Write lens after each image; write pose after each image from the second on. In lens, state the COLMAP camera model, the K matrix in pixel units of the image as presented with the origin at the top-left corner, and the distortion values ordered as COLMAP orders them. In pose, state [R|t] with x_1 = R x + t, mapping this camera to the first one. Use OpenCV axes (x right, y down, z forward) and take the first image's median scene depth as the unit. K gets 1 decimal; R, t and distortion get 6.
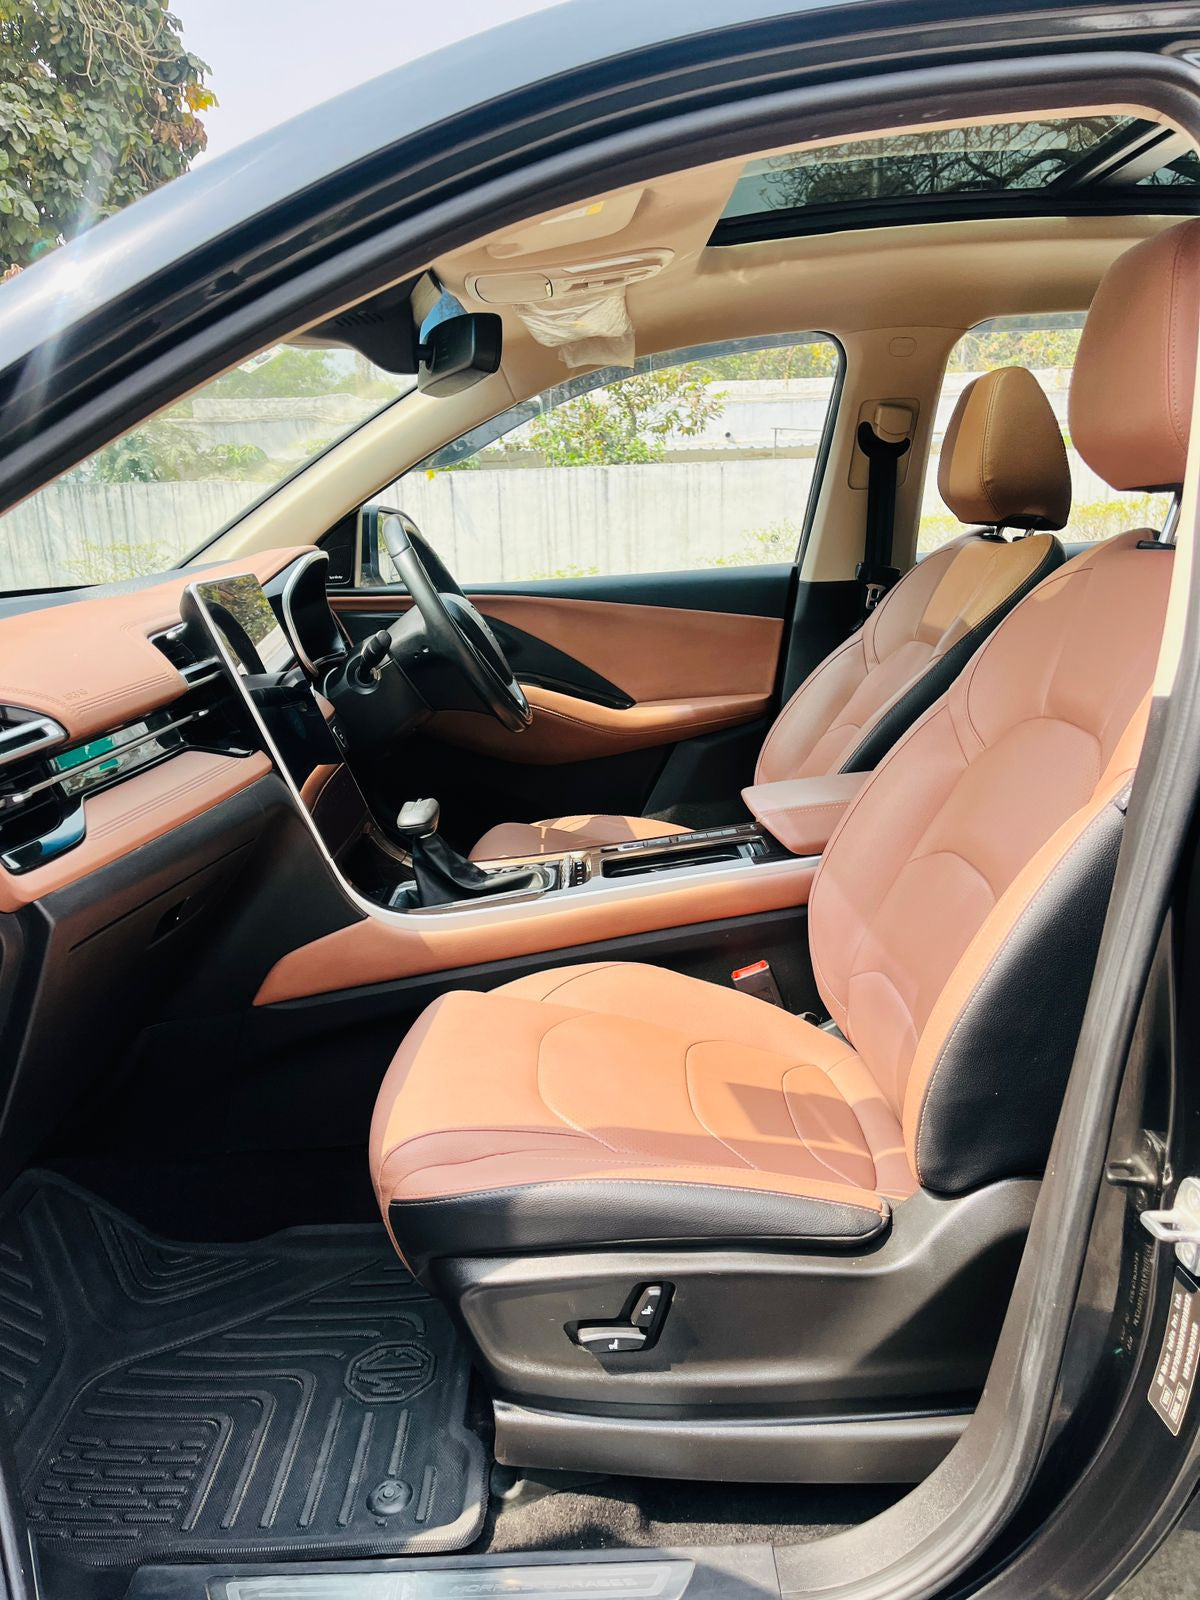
lens RADIAL K [[1210.1, 0, 600.0], [0, 1210.1, 800.0], [0, 0, 1]] dist [0.004094, -0.307795]
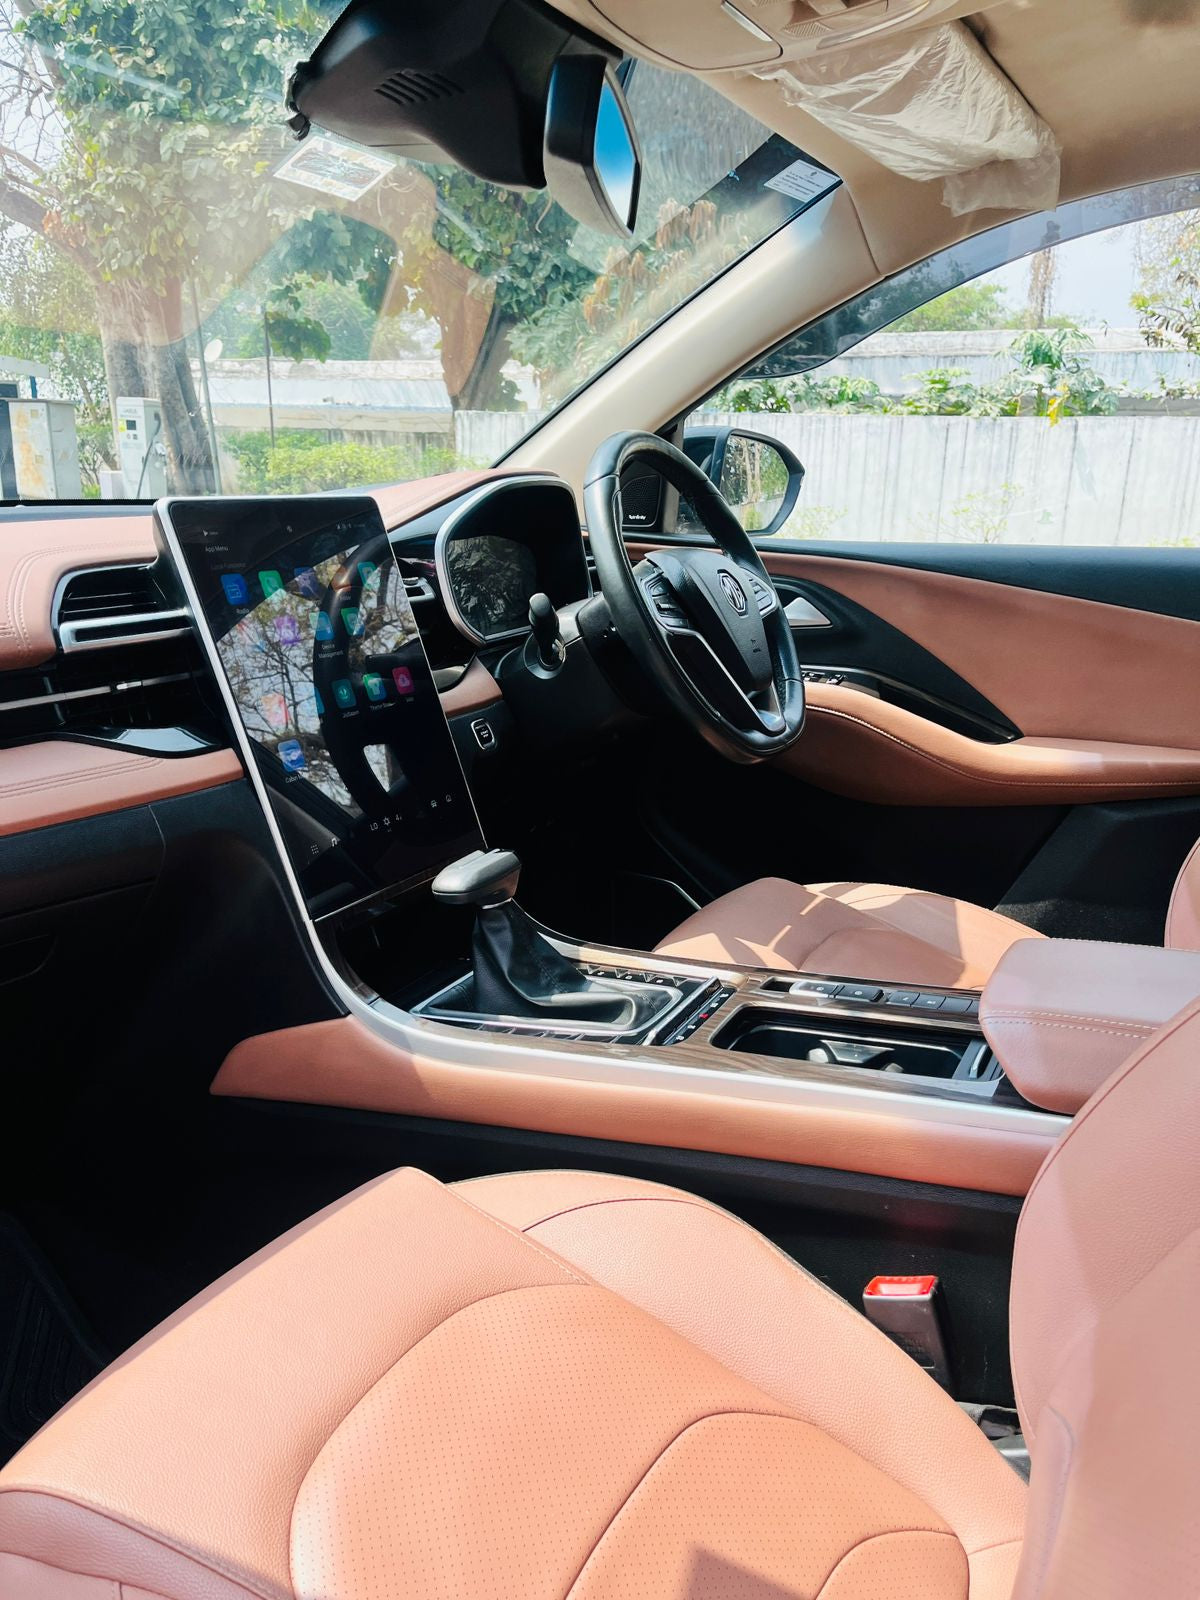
lens RADIAL K [[1237.8, 0, 600.0], [0, 1237.8, 800.0], [0, 0, 1]] dist [0.039181, -0.068973]
pose [[0.881328, 0.175355, -0.438762, 0.140232], [-0.159566, 0.984489, 0.072943, -0.061361], [0.444747, 0.005725, 0.895638, 0.286824]]
